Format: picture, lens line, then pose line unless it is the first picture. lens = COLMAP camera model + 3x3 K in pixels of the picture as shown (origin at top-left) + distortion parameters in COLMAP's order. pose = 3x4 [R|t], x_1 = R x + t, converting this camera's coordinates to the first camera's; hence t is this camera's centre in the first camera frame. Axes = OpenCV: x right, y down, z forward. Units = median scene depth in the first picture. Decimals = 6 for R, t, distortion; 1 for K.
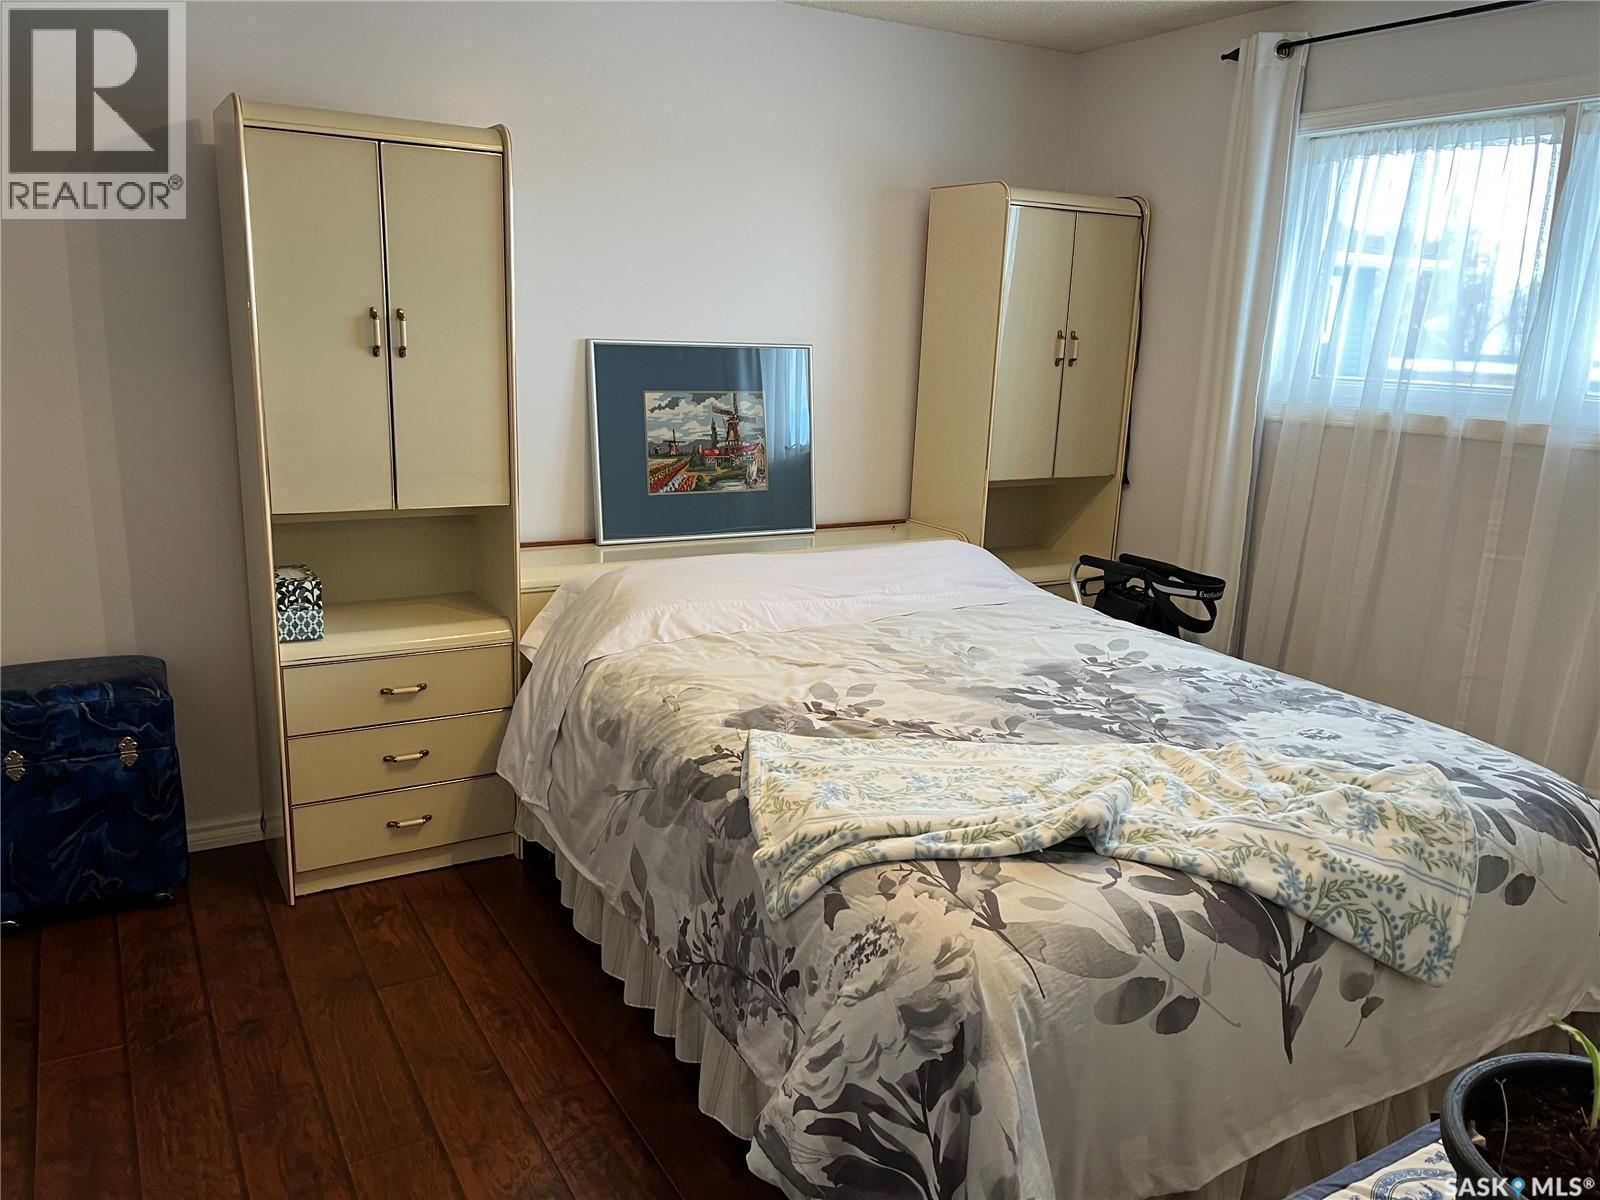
lens RADIAL K [[1172.5, 0, 795.4], [0, 1172.5, 596.4], [0, 0, 1]] dist [0.070674, -0.100861]
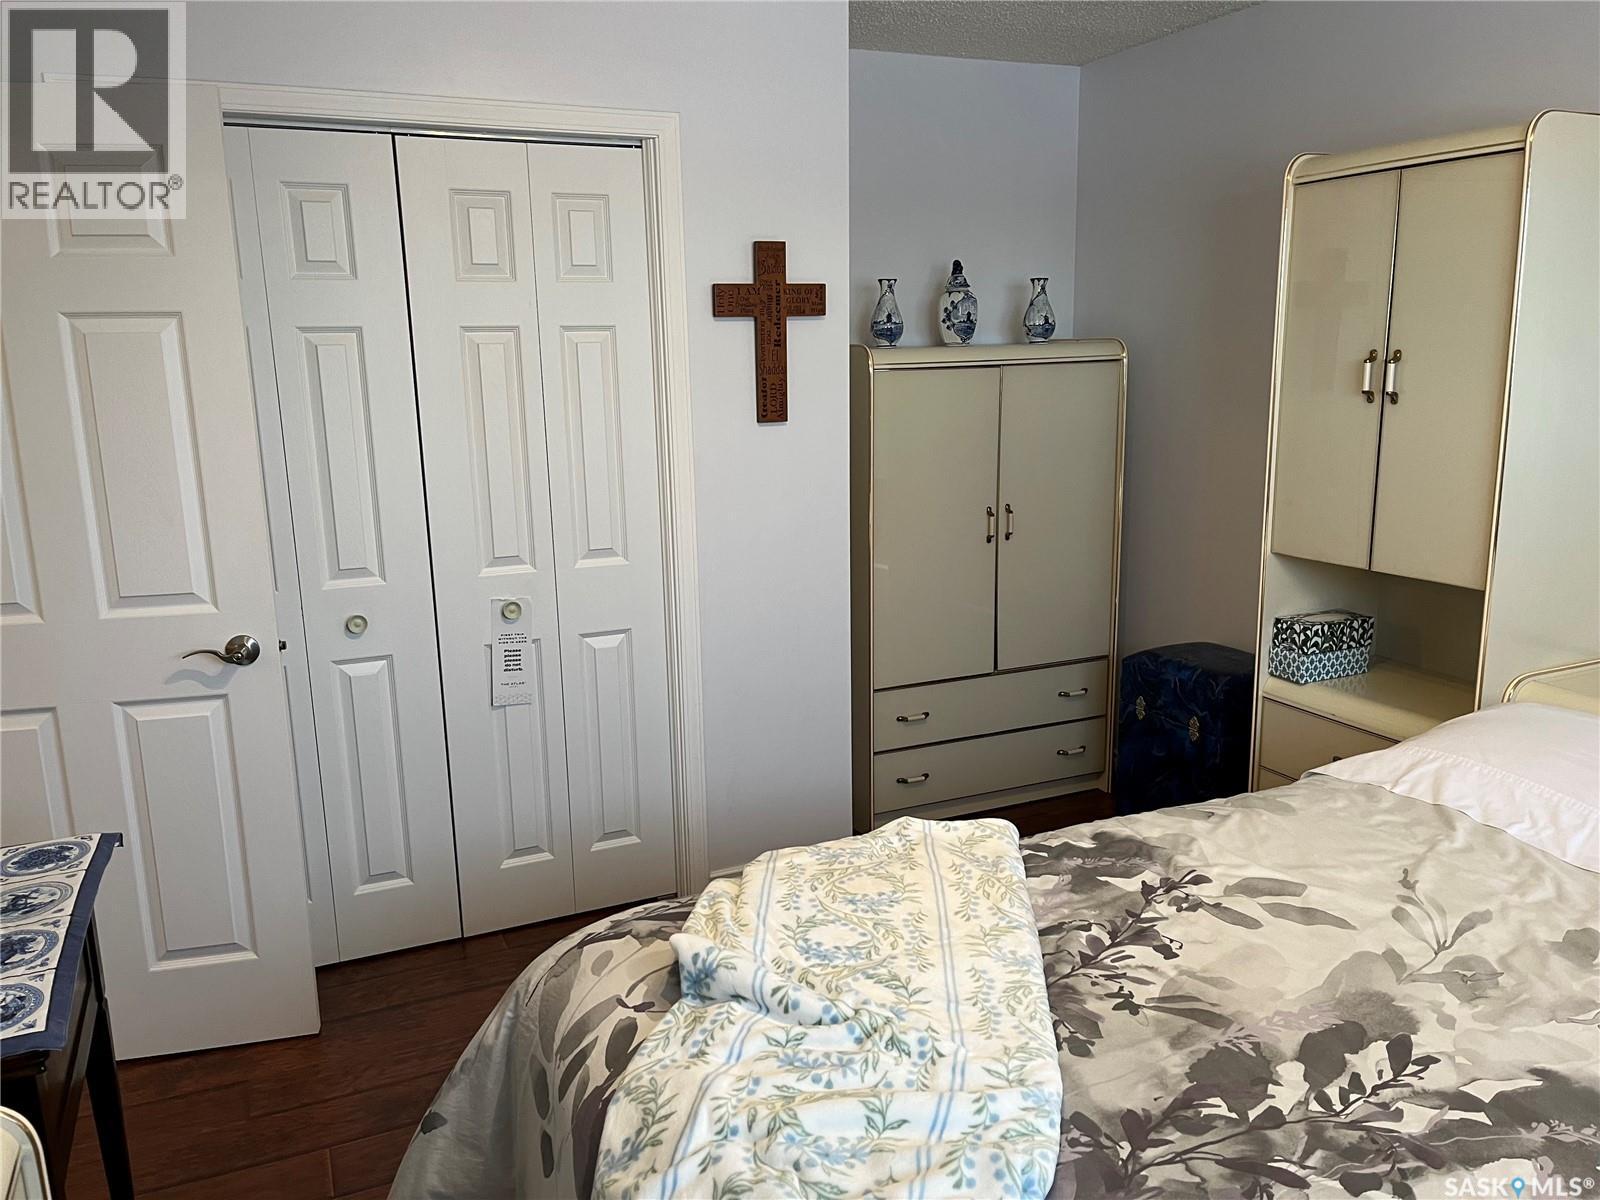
lens RADIAL K [[1172.5, 0, 795.4], [0, 1172.5, 596.4], [0, 0, 1]] dist [0.070674, -0.100861]
pose [[-0.076446, 0.175158, -0.981568, 0.691314], [-0.207607, 0.960076, 0.187491, -0.154890], [0.975221, 0.218113, -0.037031, 0.706217]]
